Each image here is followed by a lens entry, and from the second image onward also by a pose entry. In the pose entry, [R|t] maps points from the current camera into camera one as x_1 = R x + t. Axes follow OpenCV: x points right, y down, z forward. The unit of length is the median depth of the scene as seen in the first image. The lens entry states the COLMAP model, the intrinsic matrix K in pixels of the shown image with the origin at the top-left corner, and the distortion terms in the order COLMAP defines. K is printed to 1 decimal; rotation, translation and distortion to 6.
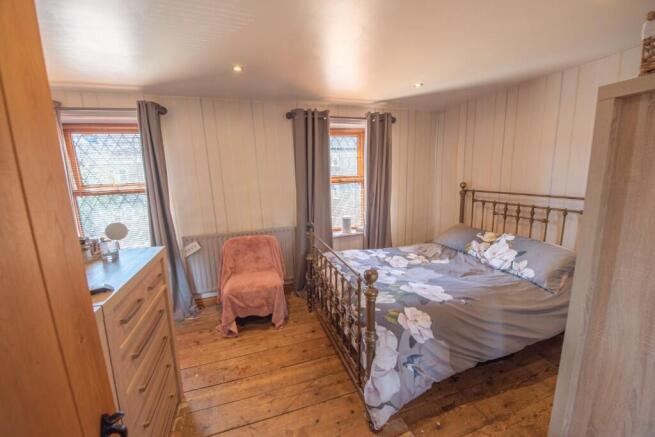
lens RADIAL K [[256.9, 0, 324.7], [0, 256.9, 219.0], [0, 0, 1]] dist [-0.021925, -0.000367]
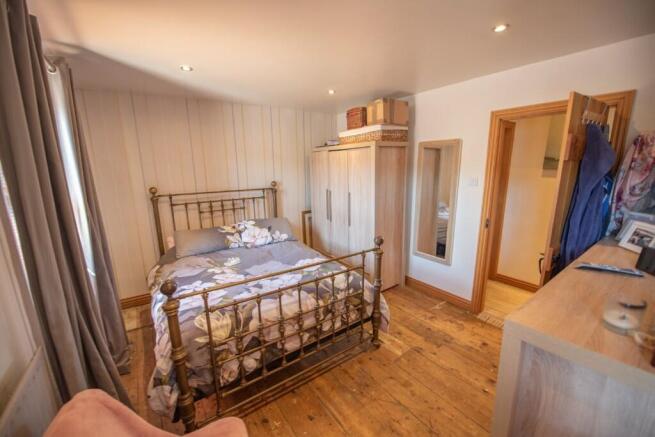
lens RADIAL K [[256.9, 0, 324.7], [0, 256.9, 219.0], [0, 0, 1]] dist [-0.021925, -0.000367]
pose [[-0.291006, -0.159472, 0.943337, -0.585434], [0.189567, 0.956850, 0.220234, -0.150668], [-0.937753, 0.242915, -0.248218, 0.866805]]
